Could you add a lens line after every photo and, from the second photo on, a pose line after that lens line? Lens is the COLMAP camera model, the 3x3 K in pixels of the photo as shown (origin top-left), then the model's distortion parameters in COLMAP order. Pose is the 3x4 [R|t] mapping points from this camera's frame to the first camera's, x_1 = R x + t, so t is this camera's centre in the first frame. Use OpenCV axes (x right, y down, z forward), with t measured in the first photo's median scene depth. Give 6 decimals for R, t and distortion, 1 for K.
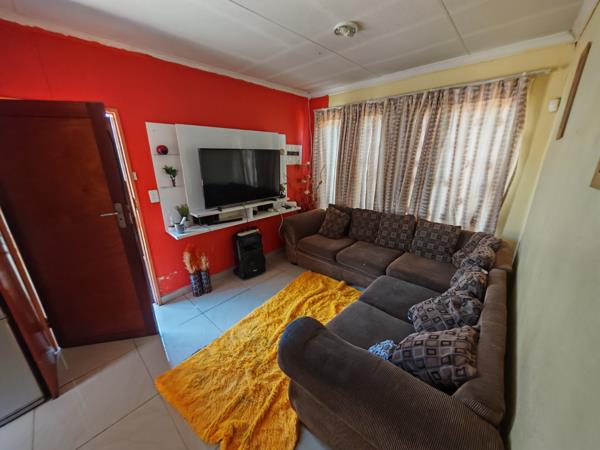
lens RADIAL K [[226.9, 0, 297.5], [0, 226.9, 227.0], [0, 0, 1]] dist [0.001097, 0.000025]
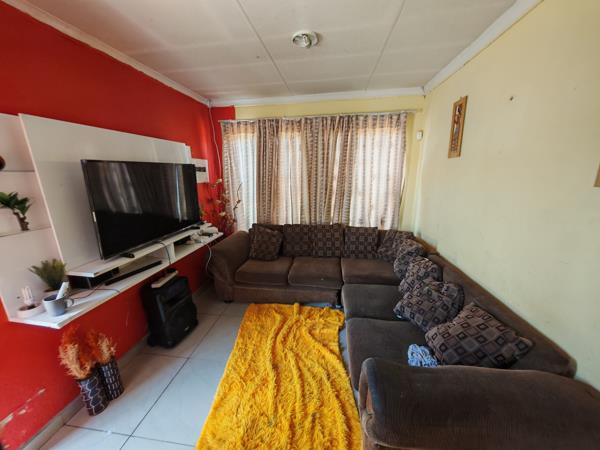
lens RADIAL K [[226.9, 0, 297.5], [0, 226.9, 227.0], [0, 0, 1]] dist [0.001097, 0.000025]
pose [[0.822049, -0.142539, 0.551287, -0.280419], [0.180414, 0.983480, -0.014739, -0.057549], [-0.540079, 0.111576, 0.834186, 0.197986]]
